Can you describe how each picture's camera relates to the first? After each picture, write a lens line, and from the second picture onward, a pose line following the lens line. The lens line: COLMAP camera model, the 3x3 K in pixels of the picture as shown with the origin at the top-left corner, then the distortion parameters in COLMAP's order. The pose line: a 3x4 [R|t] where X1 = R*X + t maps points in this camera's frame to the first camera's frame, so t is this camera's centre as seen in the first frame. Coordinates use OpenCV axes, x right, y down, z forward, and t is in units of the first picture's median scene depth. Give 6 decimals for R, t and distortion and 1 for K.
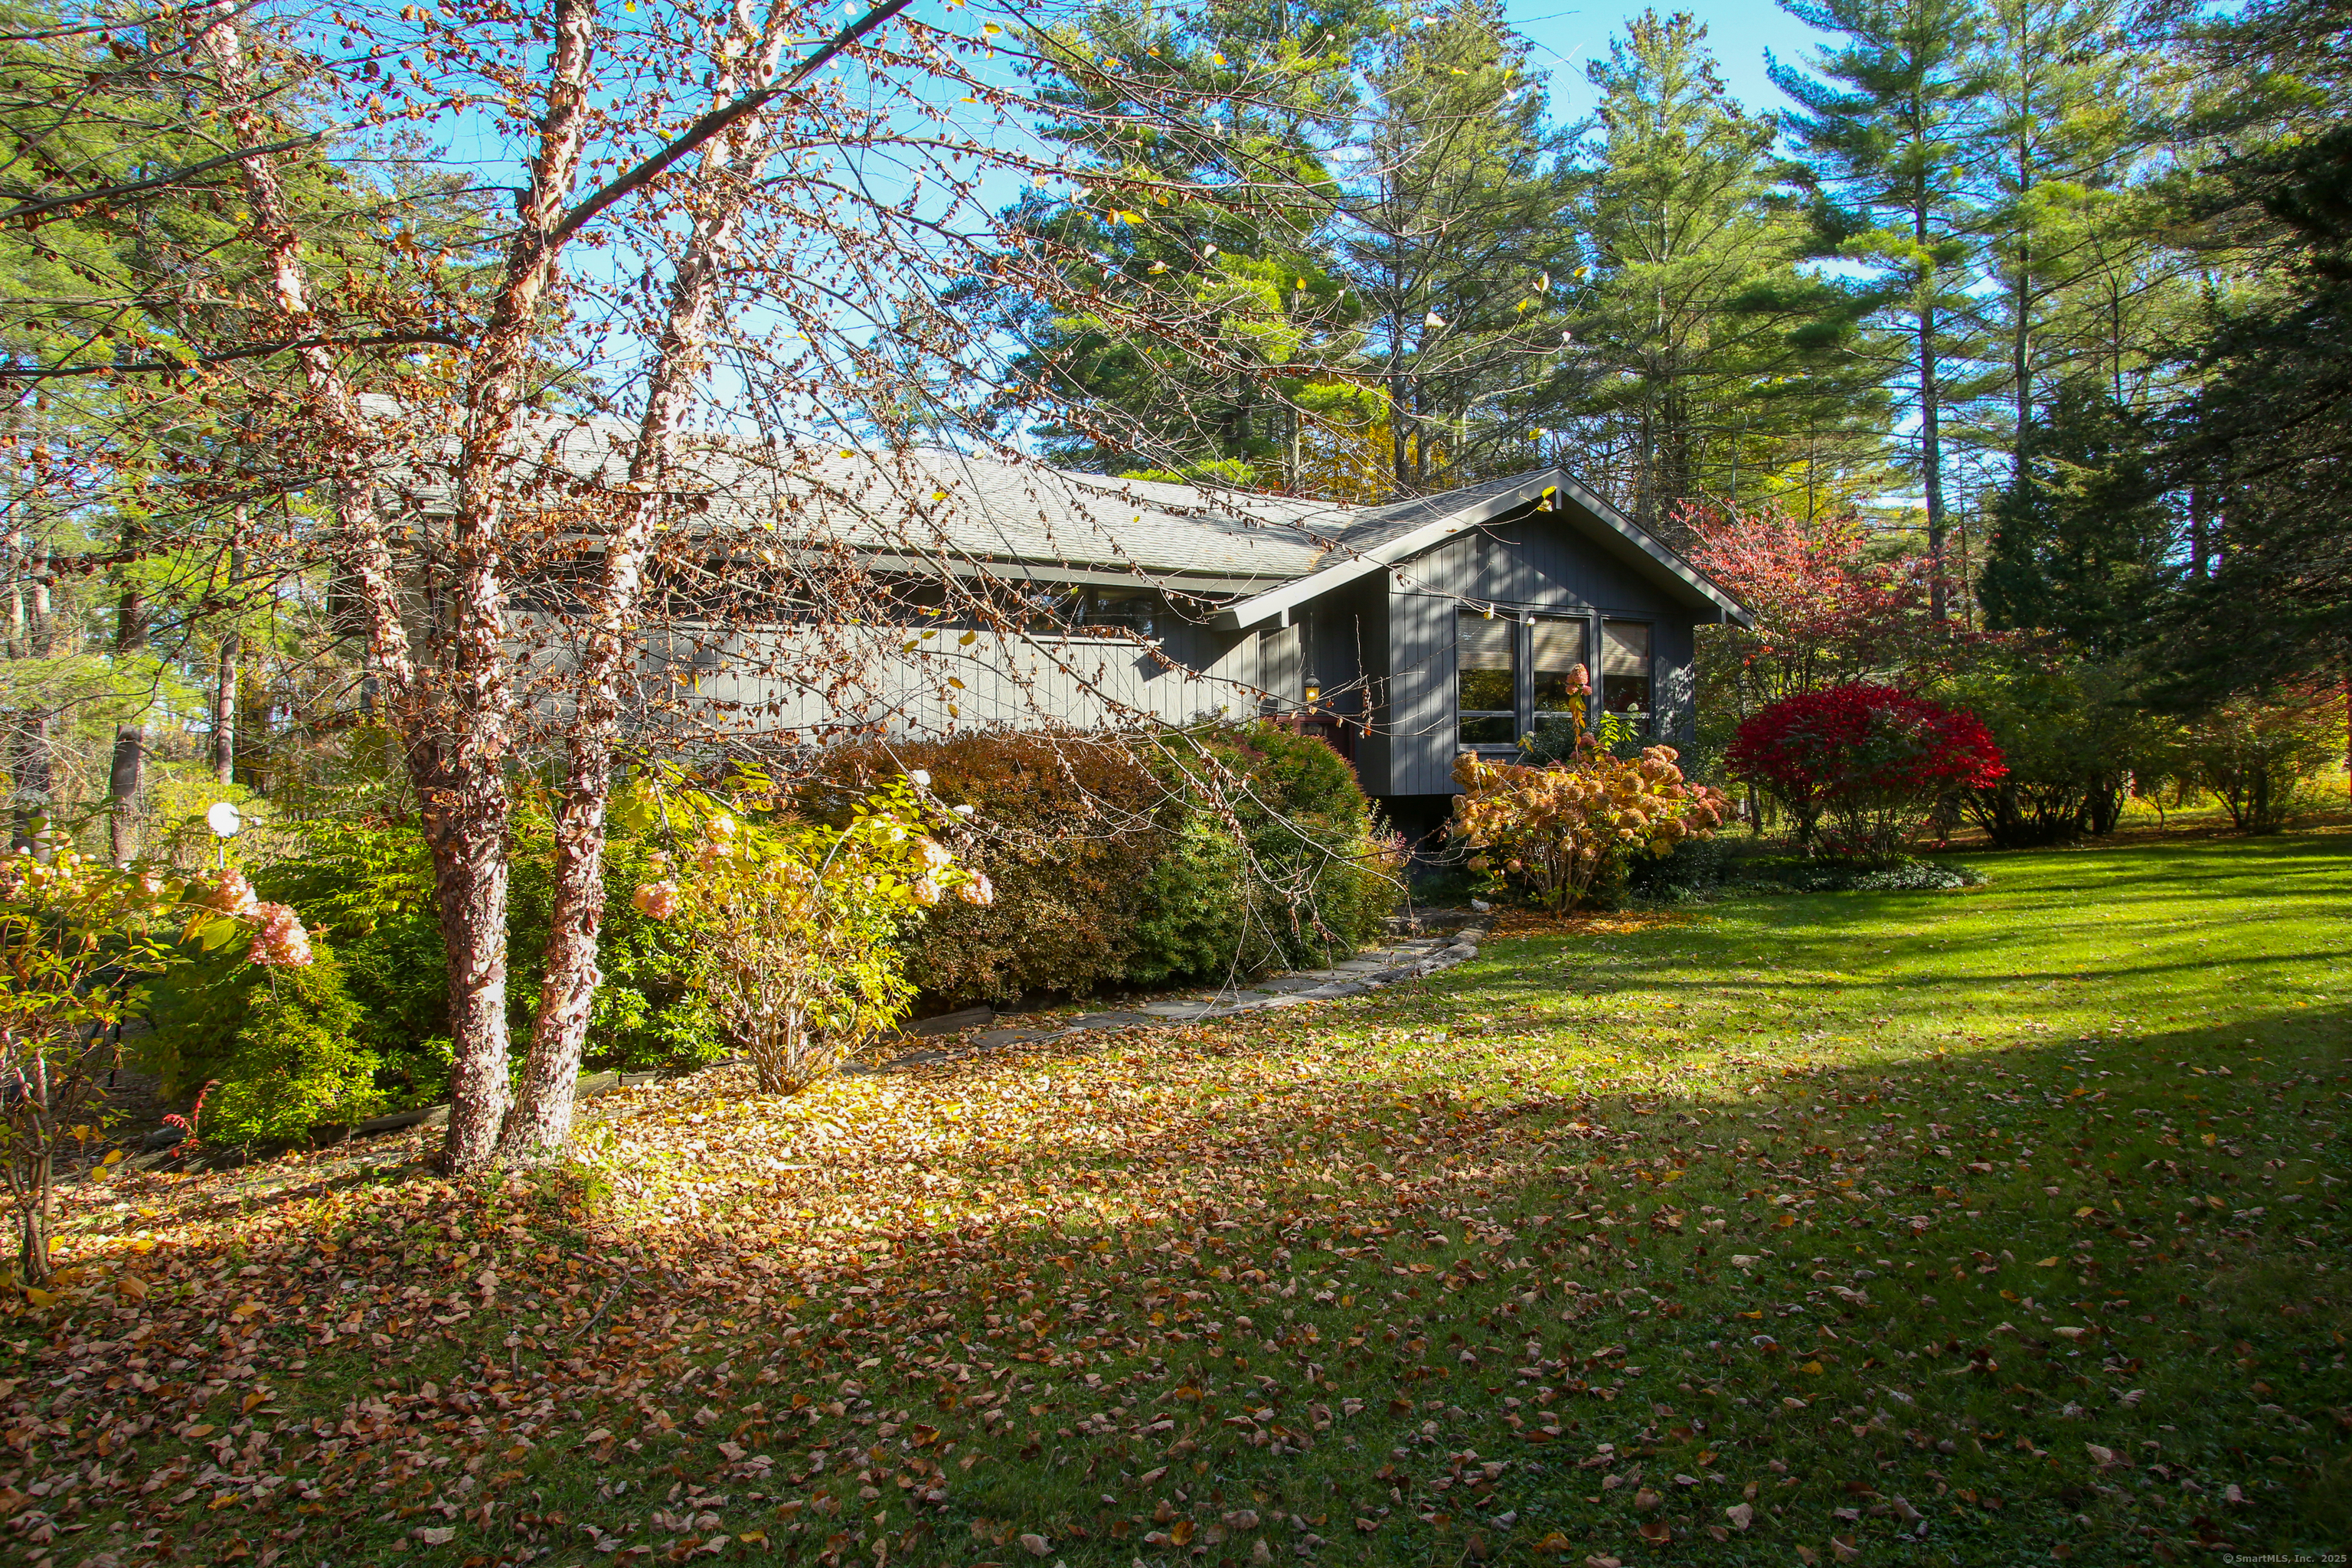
lens RADIAL K [[1157.9, 0, 1176.0], [0, 1157.9, 784.0], [0, 0, 1]] dist [-0.082744, 0.039423]
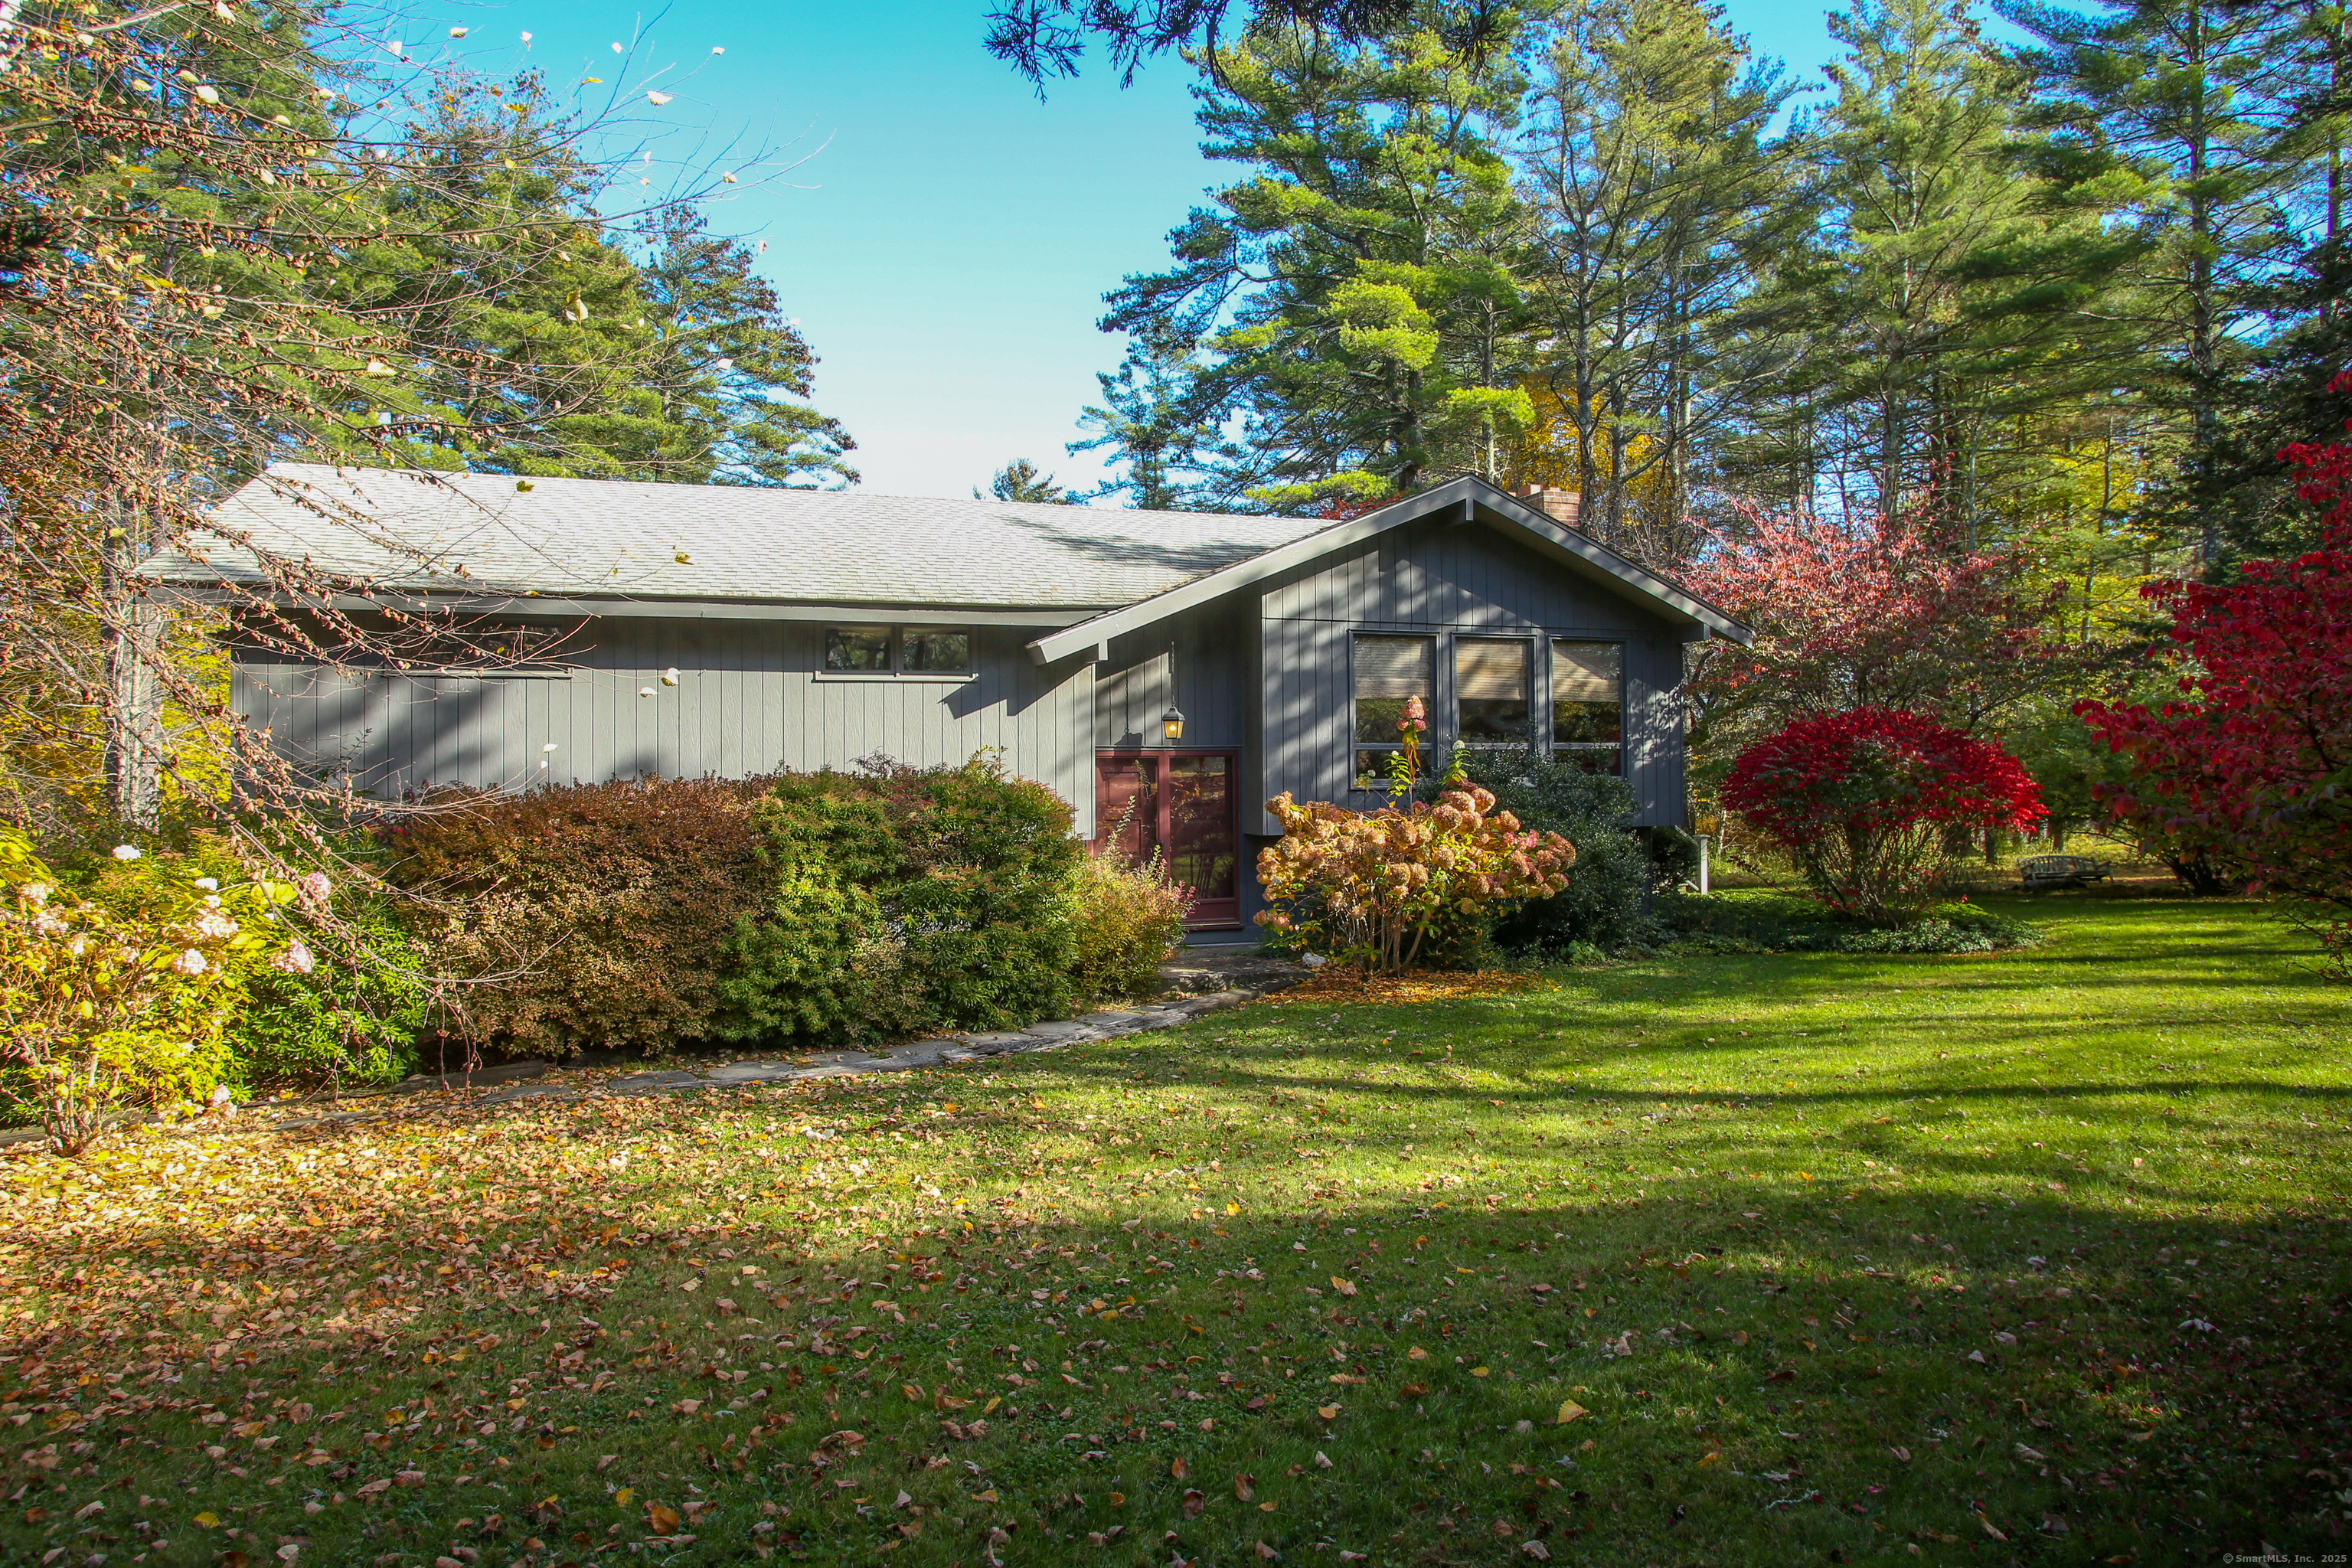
lens RADIAL K [[1157.9, 0, 1176.0], [0, 1157.9, 784.0], [0, 0, 1]] dist [-0.082744, 0.039423]
pose [[0.982133, 0.009708, -0.187939, 0.283116], [-0.010894, 0.999927, -0.005278, -0.024409], [0.187874, 0.007231, 0.982166, 0.065085]]
